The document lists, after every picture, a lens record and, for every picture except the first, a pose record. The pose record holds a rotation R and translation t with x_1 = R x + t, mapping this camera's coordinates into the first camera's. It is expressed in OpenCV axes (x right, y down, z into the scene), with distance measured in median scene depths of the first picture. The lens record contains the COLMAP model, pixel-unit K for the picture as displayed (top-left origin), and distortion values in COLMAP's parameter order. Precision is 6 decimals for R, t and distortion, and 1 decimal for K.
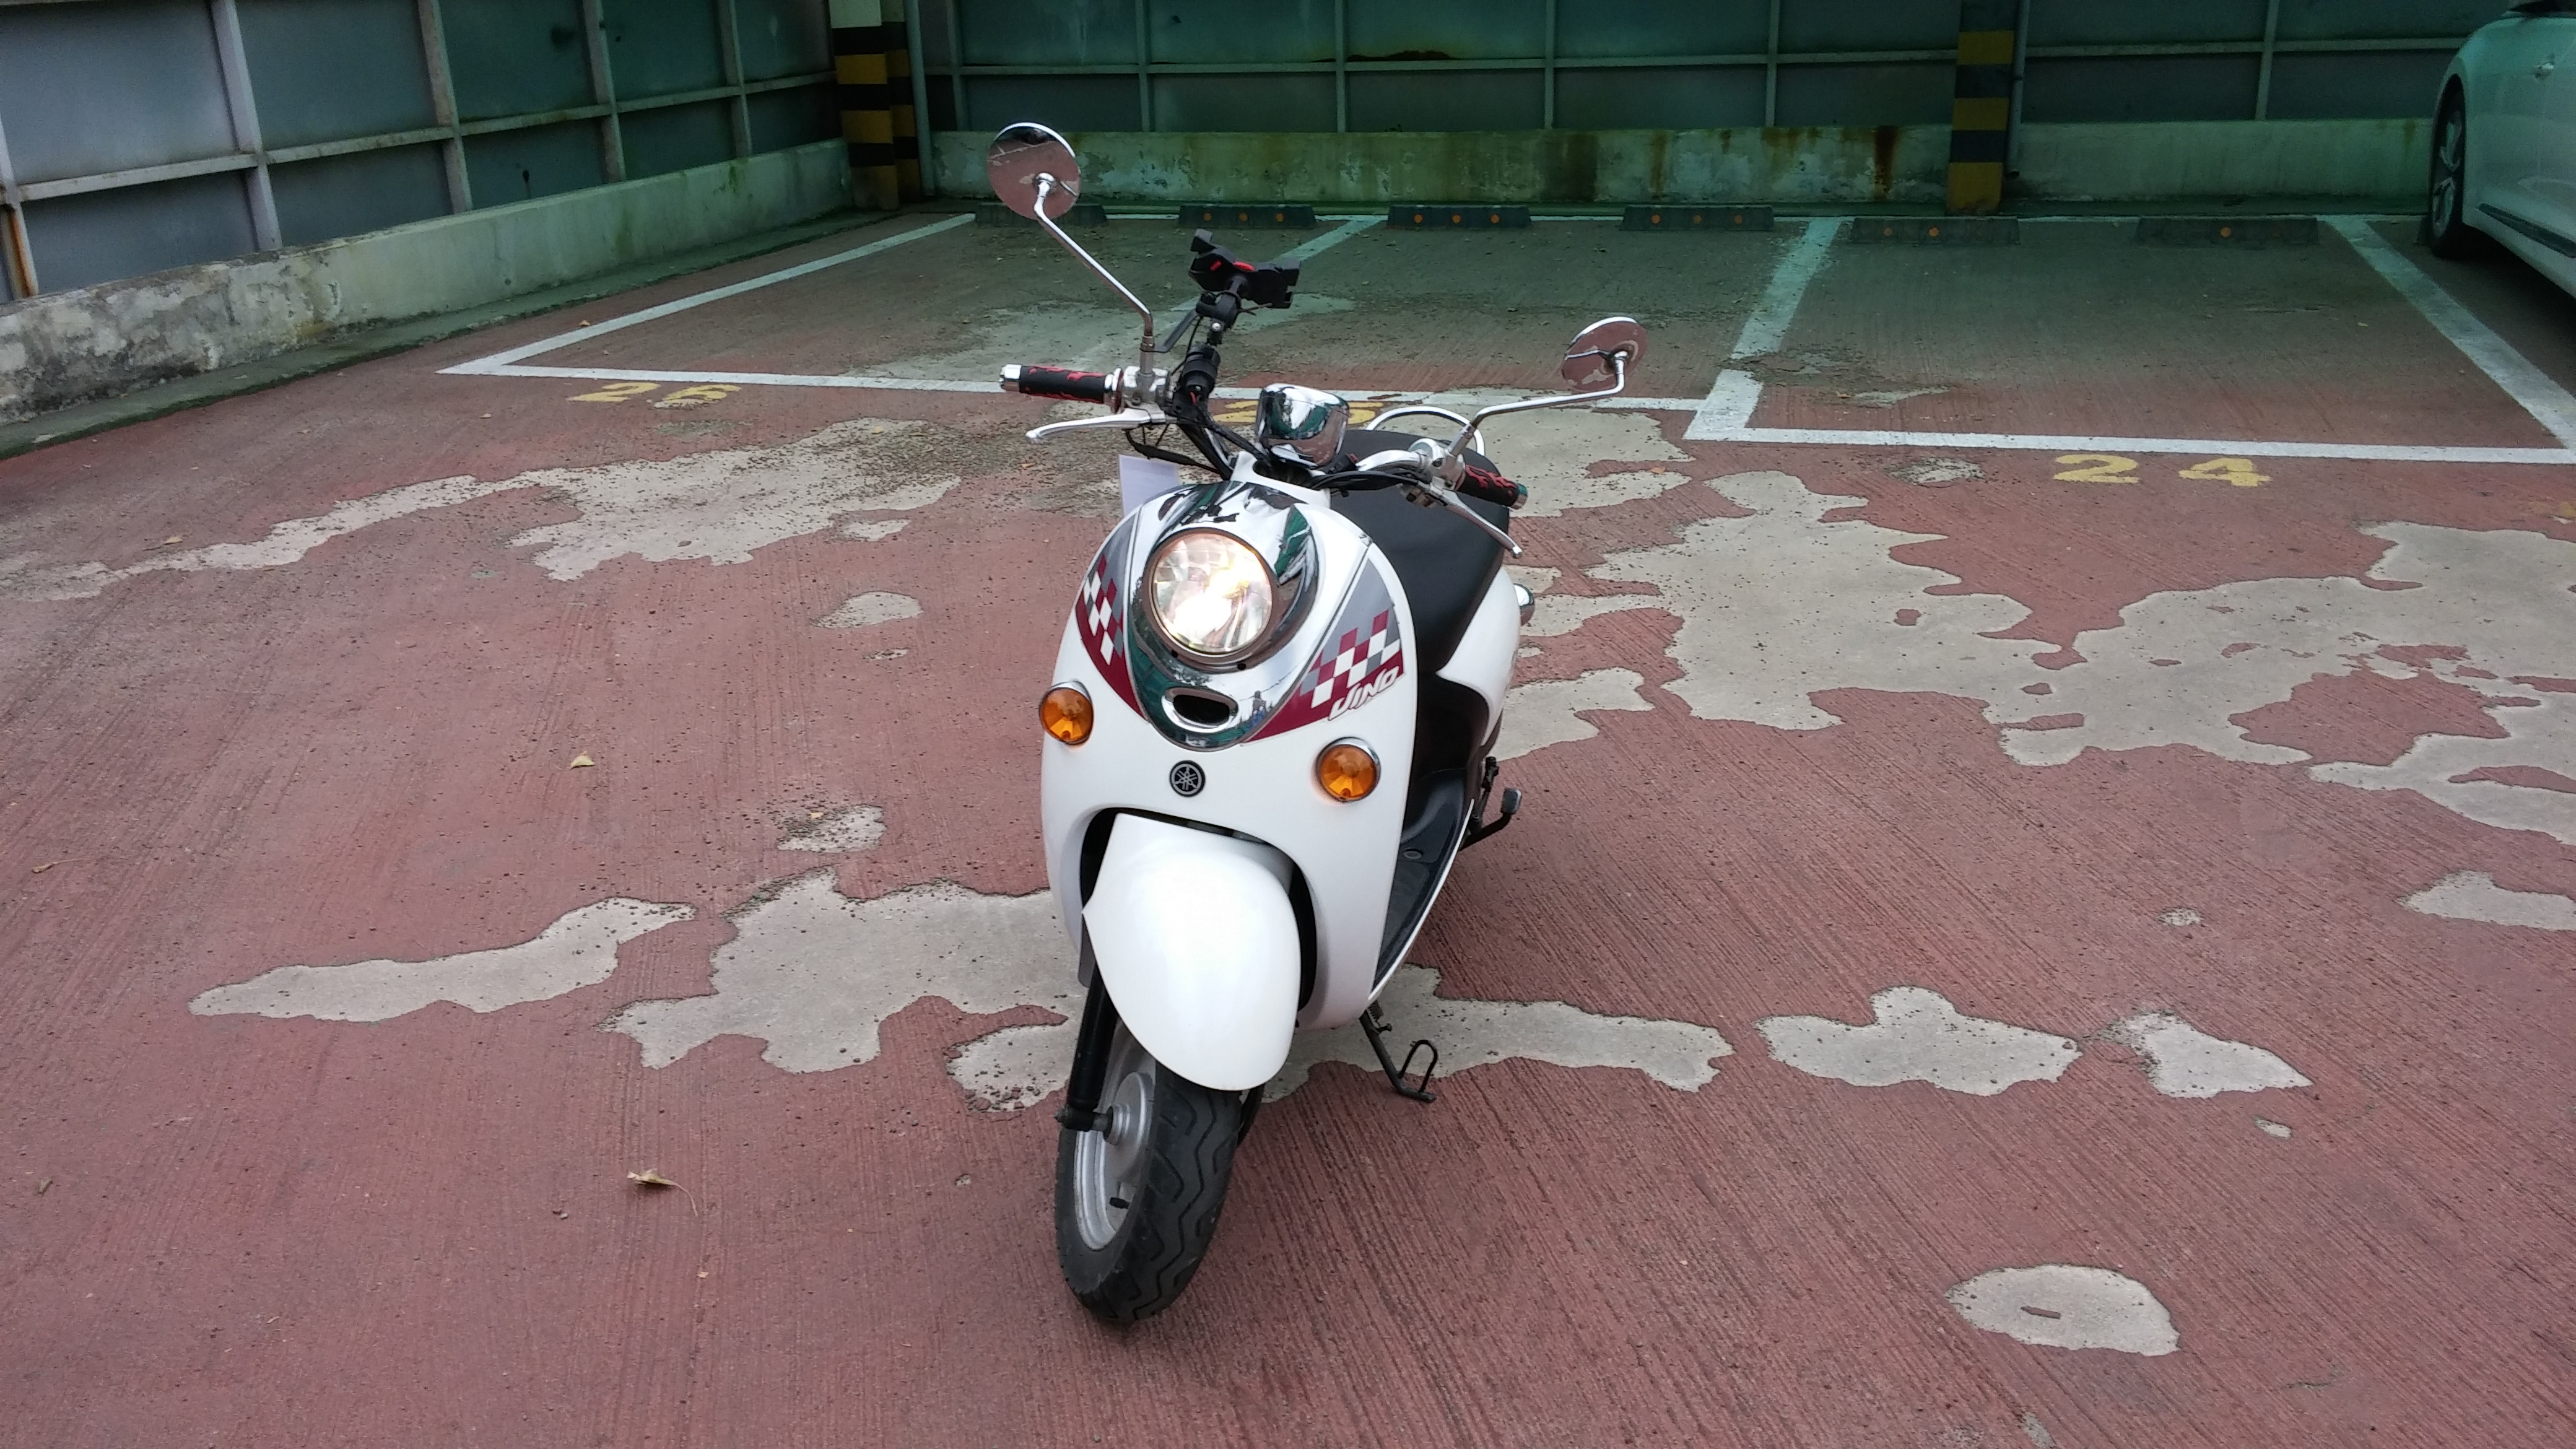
lens RADIAL K [[2250.2, 0, 1307.7], [0, 2250.2, 729.3], [0, 0, 1]] dist [0.092956, -0.103558]
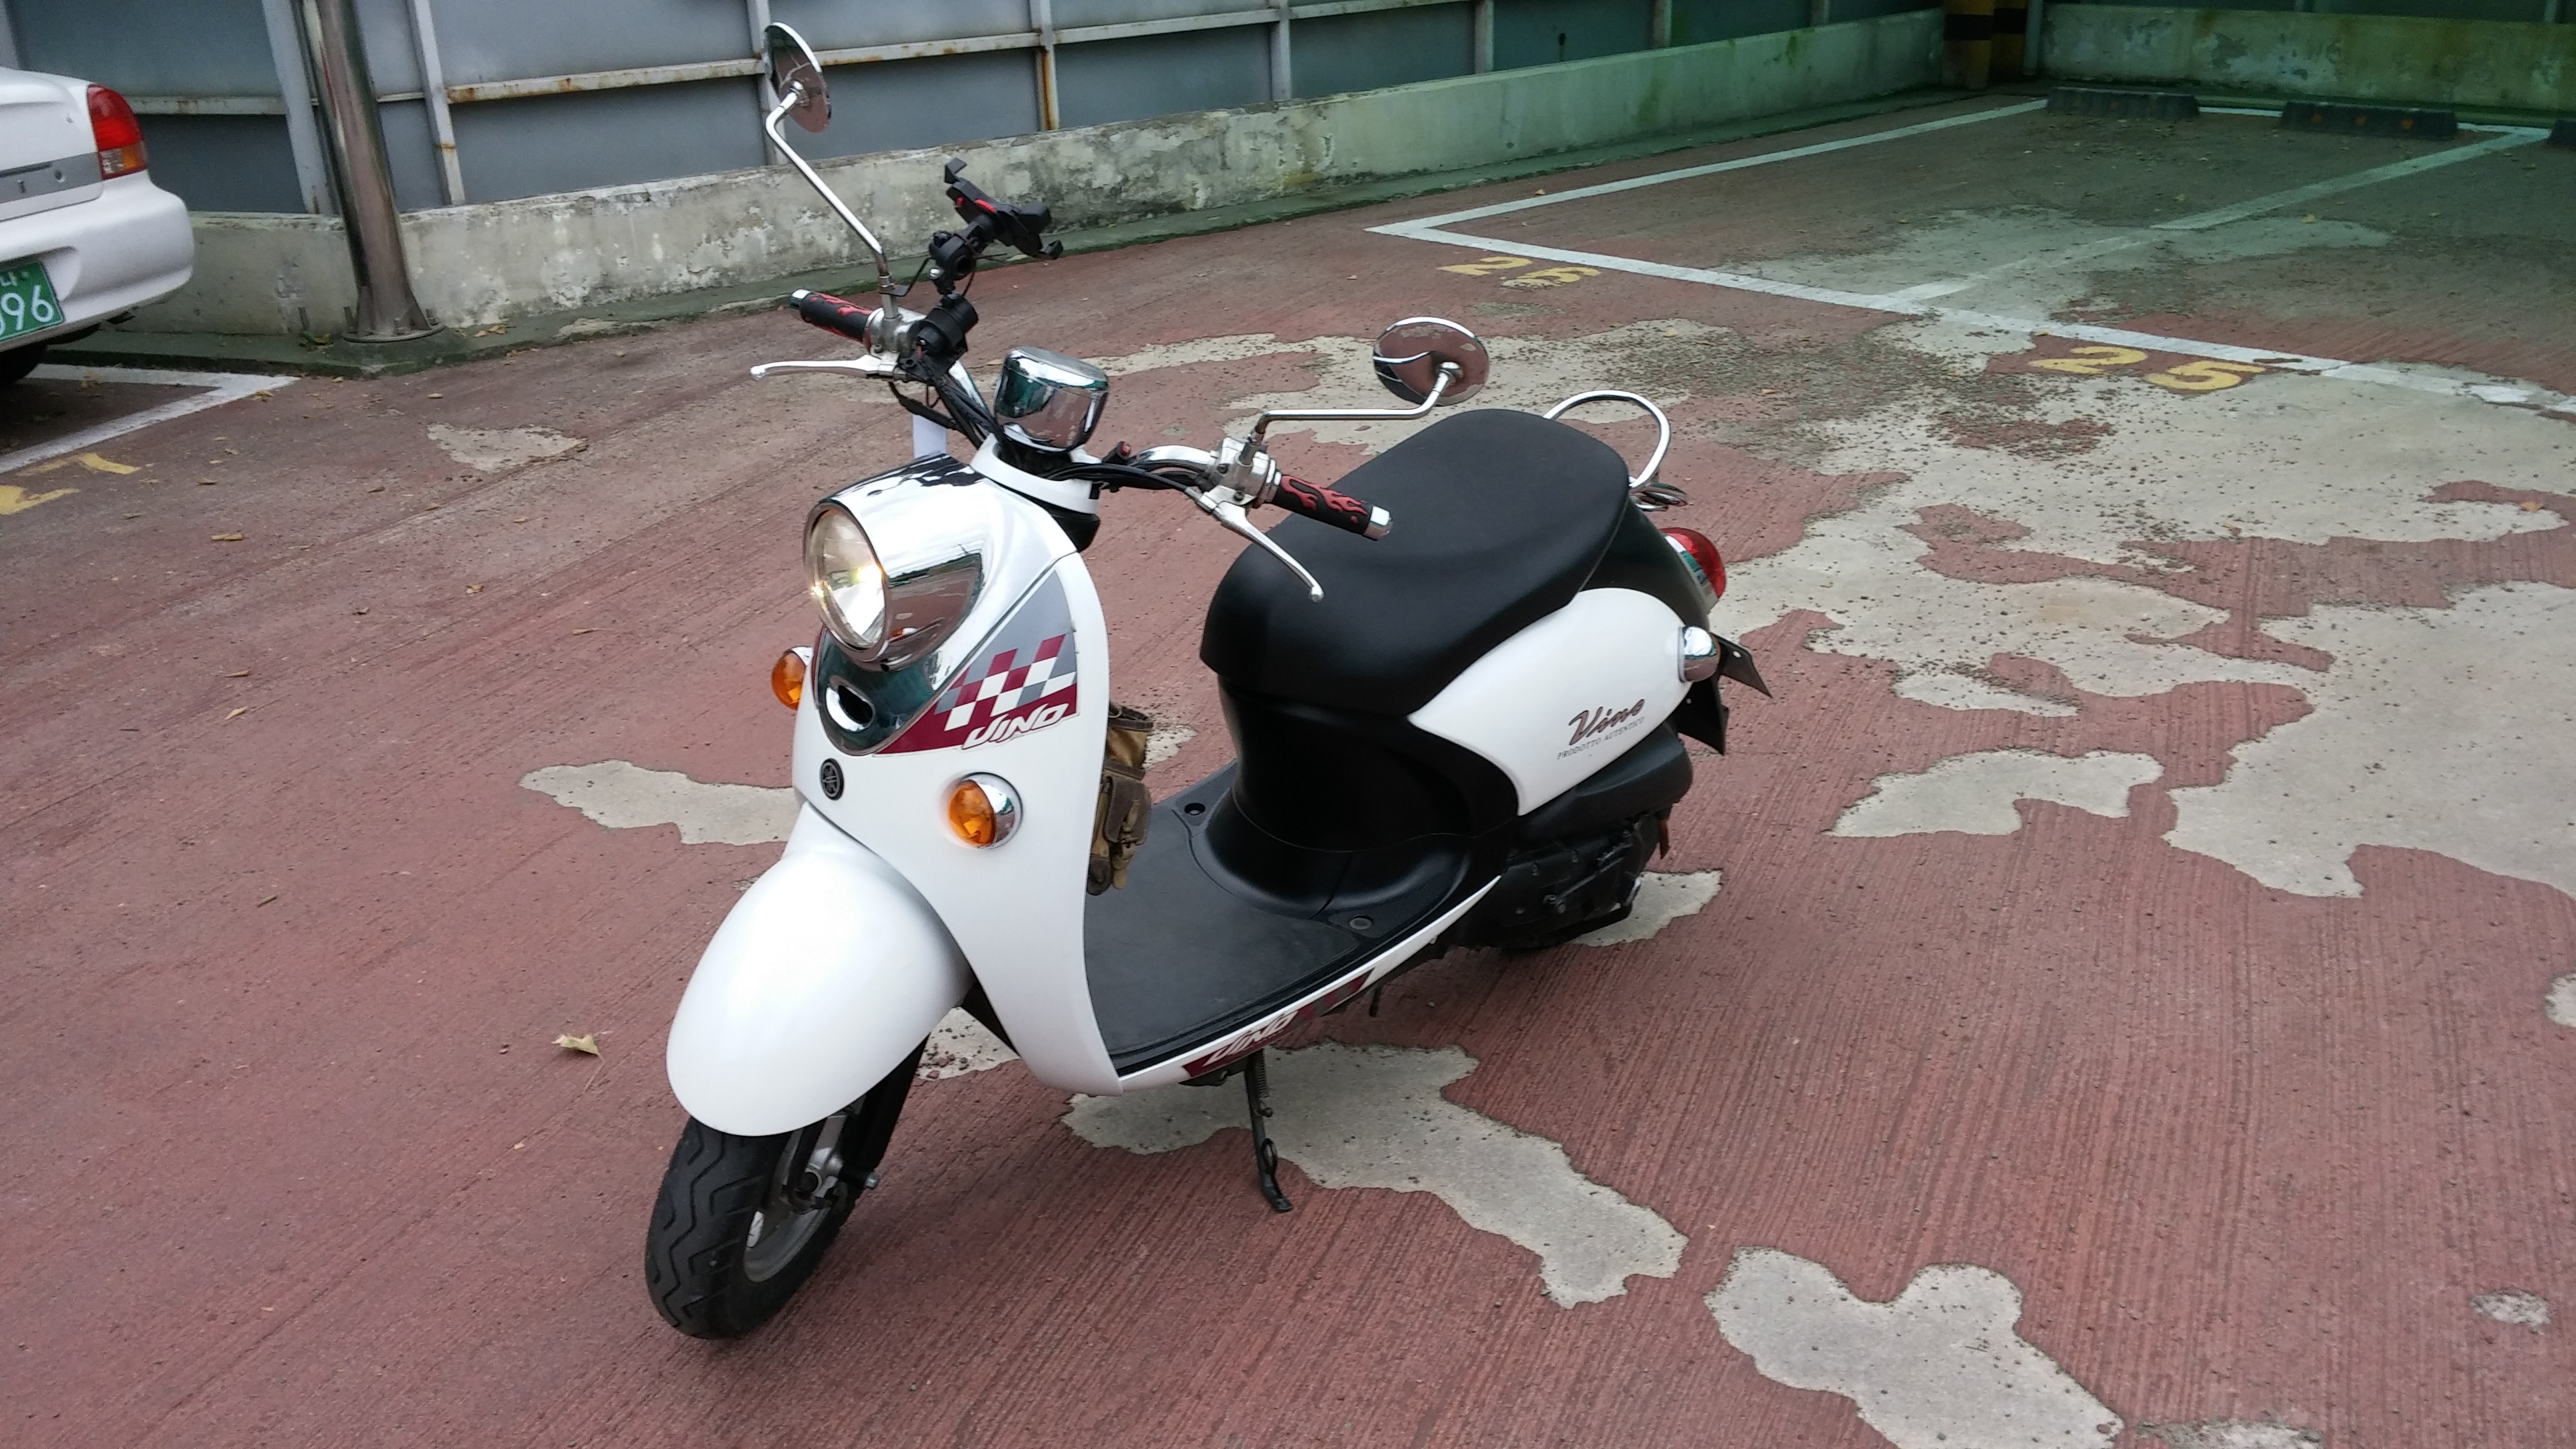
lens RADIAL K [[2250.2, 0, 1294.6], [0, 2250.2, 734.3], [0, 0, 1]] dist [0.092956, -0.103558]
pose [[0.827137, 0.211242, -0.520789, 0.175627], [-0.179341, 0.977433, 0.111629, -0.040153], [0.532617, 0.001066, 0.846356, 0.107475]]
